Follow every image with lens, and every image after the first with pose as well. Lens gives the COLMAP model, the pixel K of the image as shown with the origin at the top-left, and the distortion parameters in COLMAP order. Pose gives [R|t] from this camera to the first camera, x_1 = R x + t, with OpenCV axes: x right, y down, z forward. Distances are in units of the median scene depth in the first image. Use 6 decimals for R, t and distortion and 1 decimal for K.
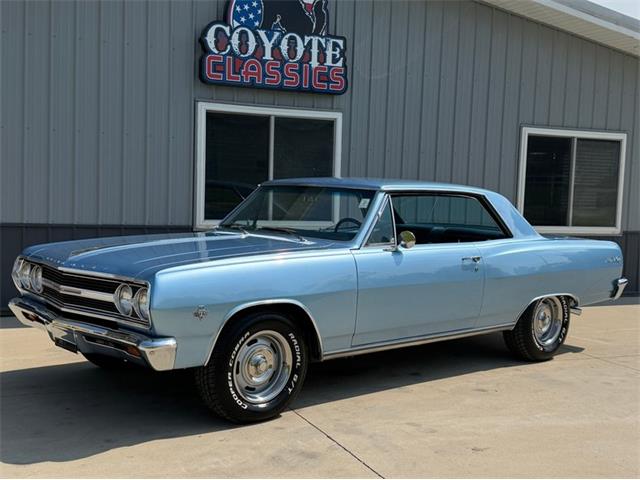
lens RADIAL K [[794.8, 0, 336.4], [0, 794.8, 242.5], [0, 0, 1]] dist [0.132856, 0.000000]
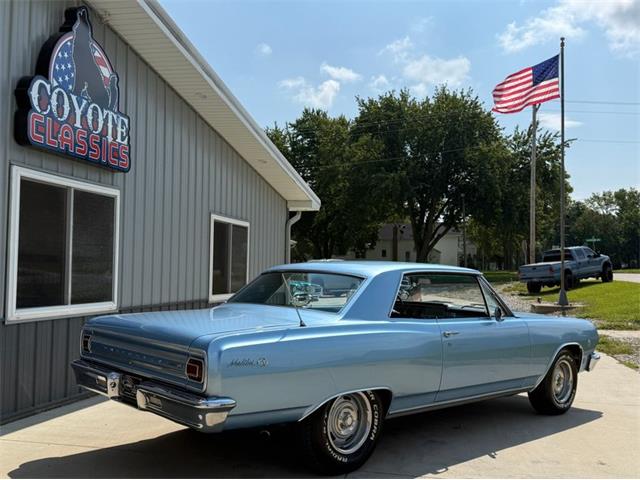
lens RADIAL K [[620.4, 0, 324.4], [0, 620.4, 251.4], [0, 0, 1]] dist [0.043084, 0.000000]
pose [[0.609382, 0.005465, 0.792858, -0.482373], [0.054145, 0.997355, -0.048491, -0.038510], [-0.791026, 0.072479, 0.607474, 0.359797]]
